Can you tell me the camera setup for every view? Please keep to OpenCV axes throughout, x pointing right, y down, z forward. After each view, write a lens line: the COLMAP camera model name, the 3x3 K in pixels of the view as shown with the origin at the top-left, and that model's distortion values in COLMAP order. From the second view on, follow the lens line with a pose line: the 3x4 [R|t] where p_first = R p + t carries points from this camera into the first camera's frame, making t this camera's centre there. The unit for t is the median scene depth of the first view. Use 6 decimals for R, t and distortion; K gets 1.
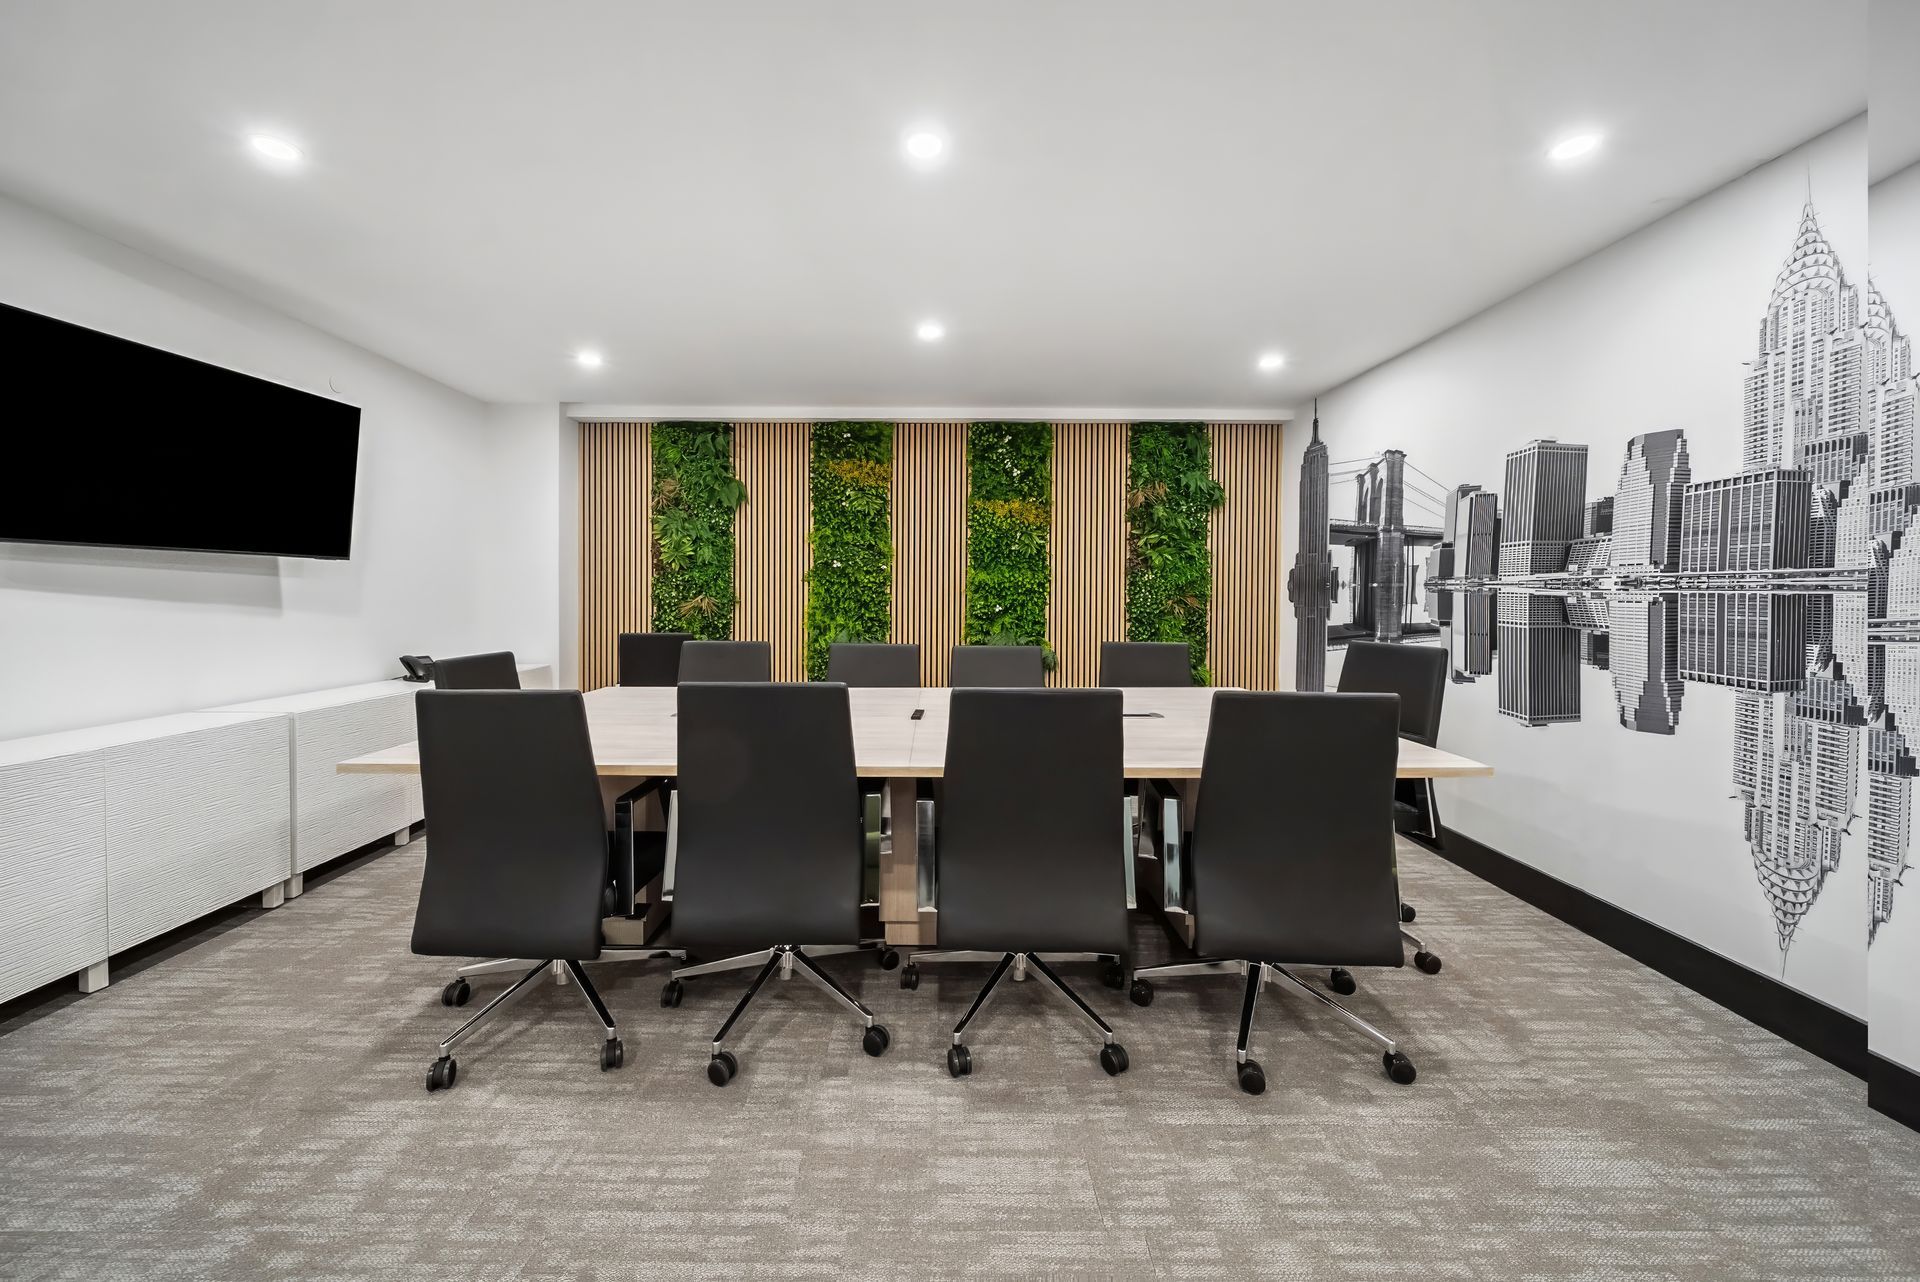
lens RADIAL K [[697.1, 0, 928.7], [0, 697.1, 606.6], [0, 0, 1]] dist [-0.001582, -0.000705]
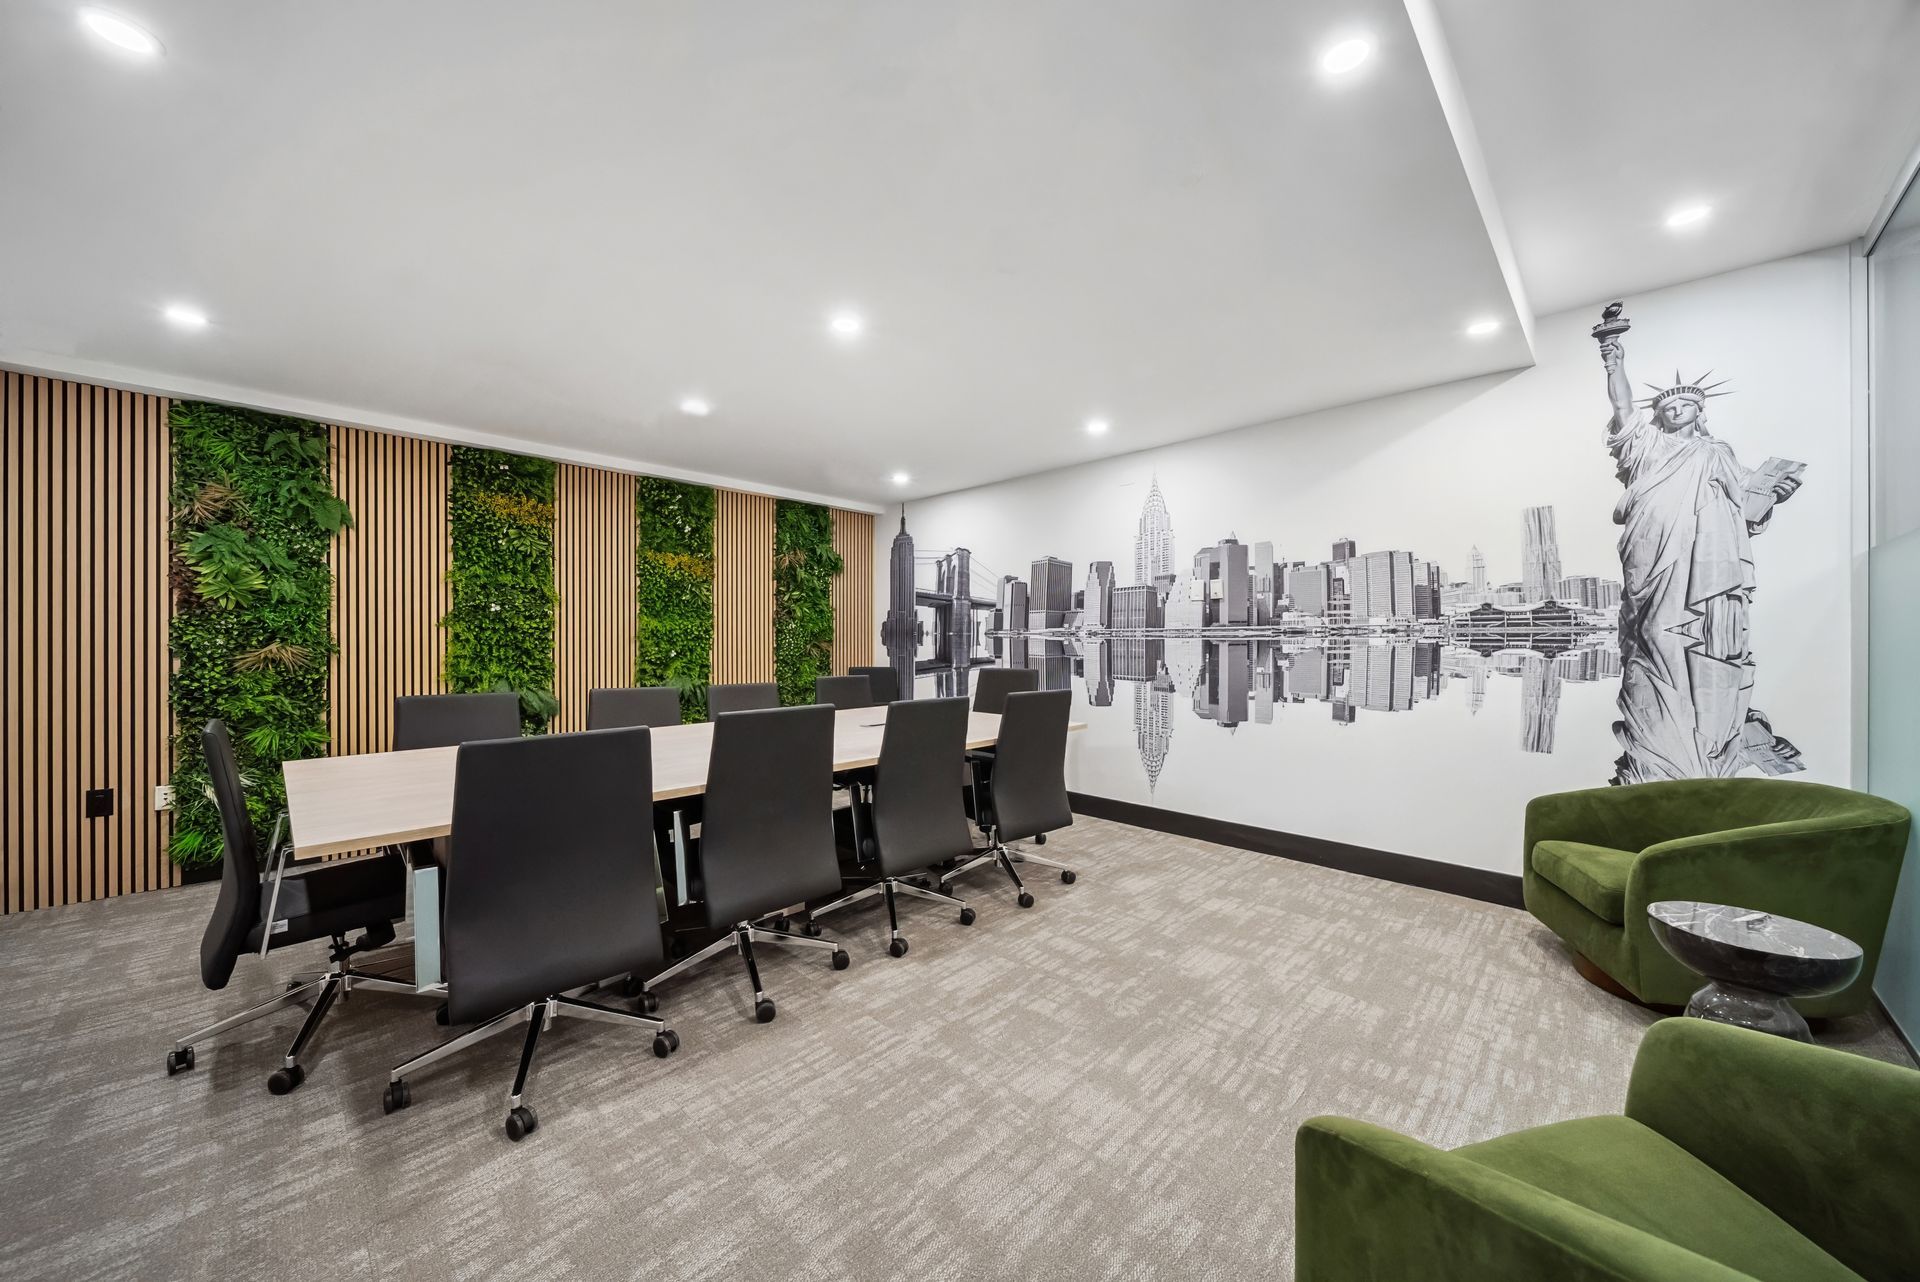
lens RADIAL K [[697.1, 0, 959.4], [0, 697.1, 645.5], [0, 0, 1]] dist [-0.001582, -0.000705]
pose [[0.686255, -0.008803, 0.727308, -0.377766], [0.015567, 0.999875, -0.002587, -0.000237], [-0.727195, 0.013097, 0.686306, -0.058154]]
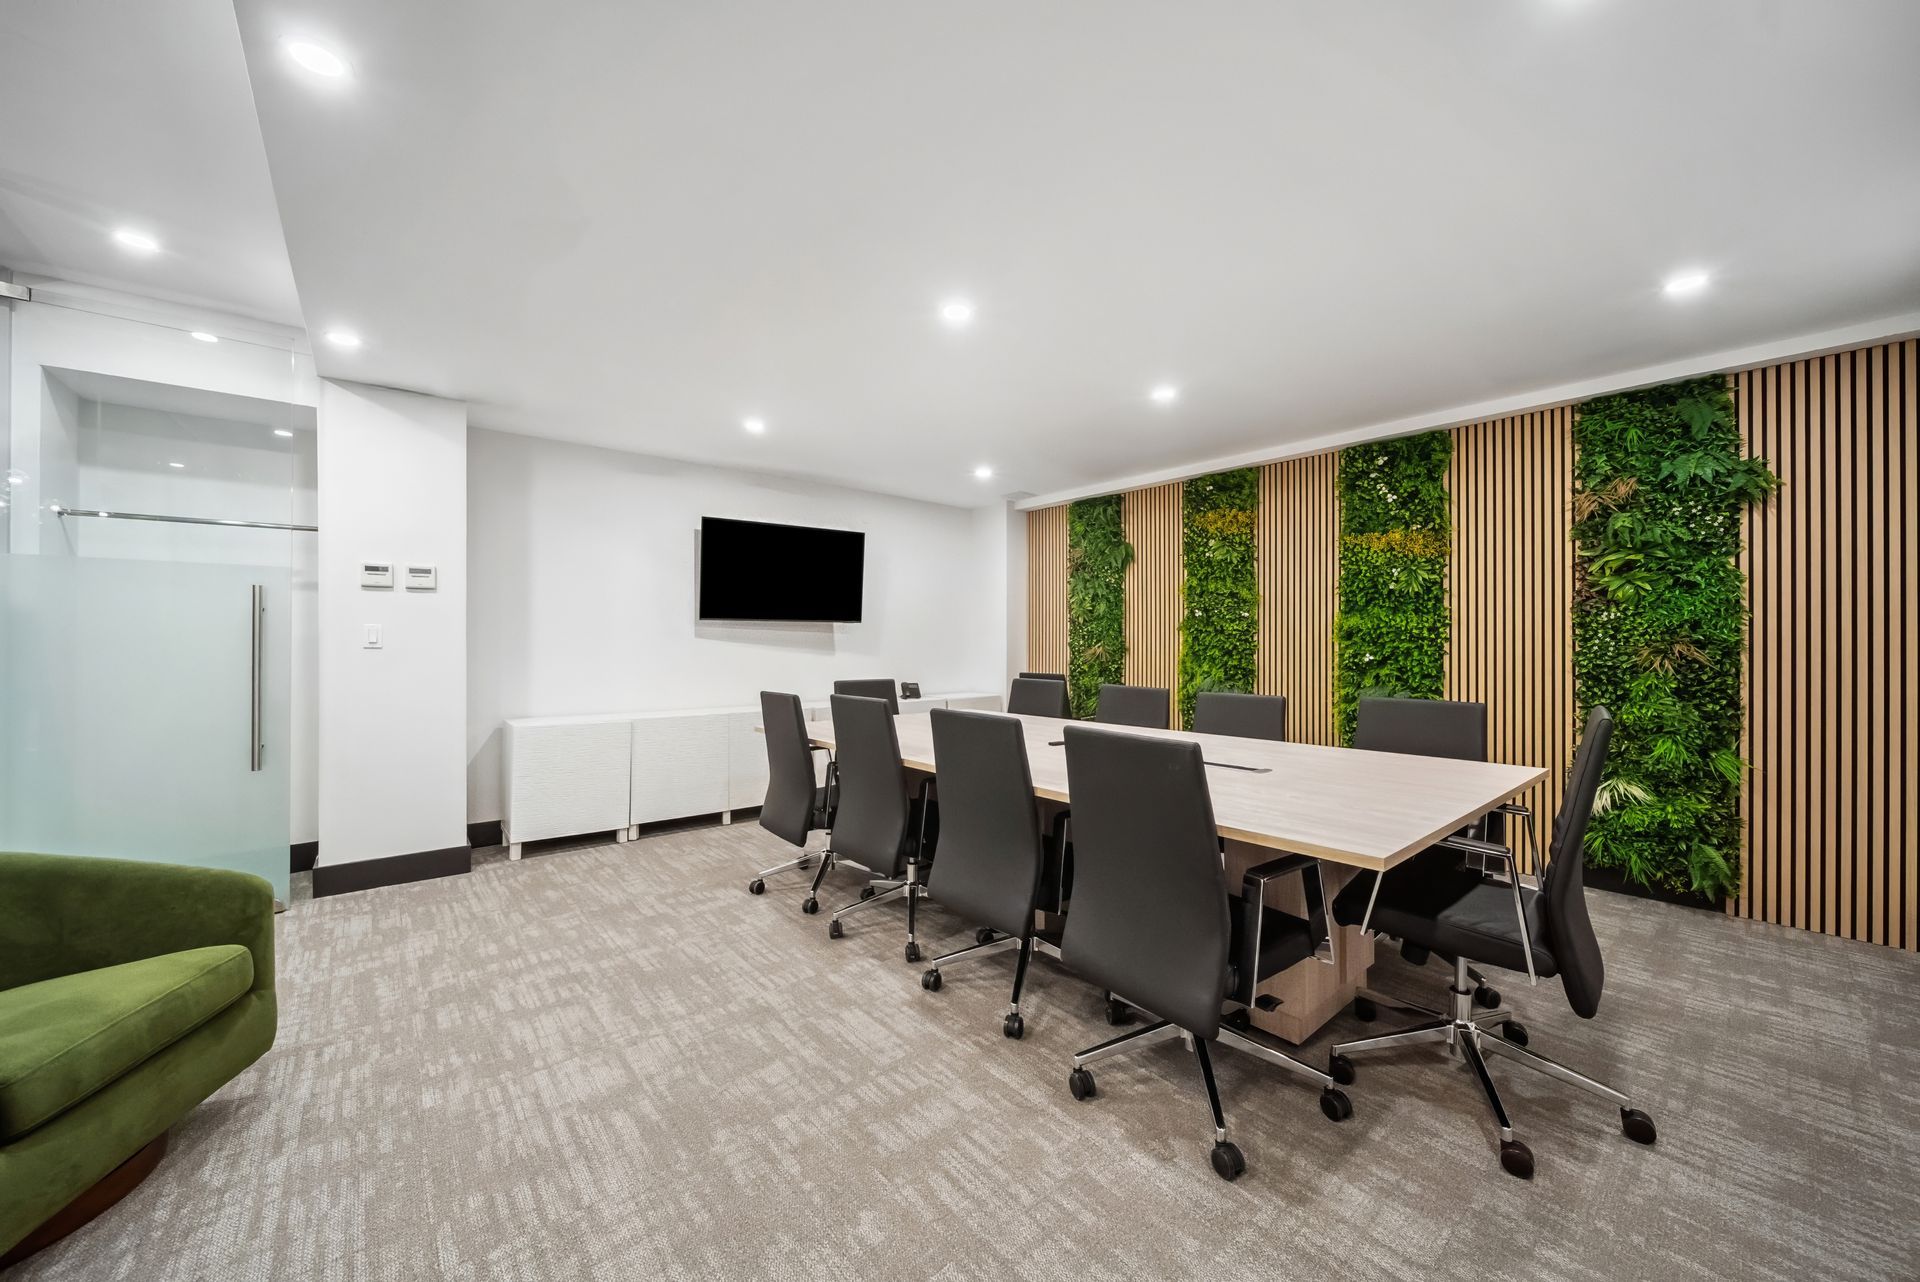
lens RADIAL K [[697.1, 0, 950.2], [0, 697.1, 639.5], [0, 0, 1]] dist [-0.001582, -0.000705]
pose [[0.649348, -0.006815, -0.760461, 0.418866], [-0.013133, 0.999710, -0.020174, 0.003932], [0.760378, 0.023087, 0.649070, 0.046579]]
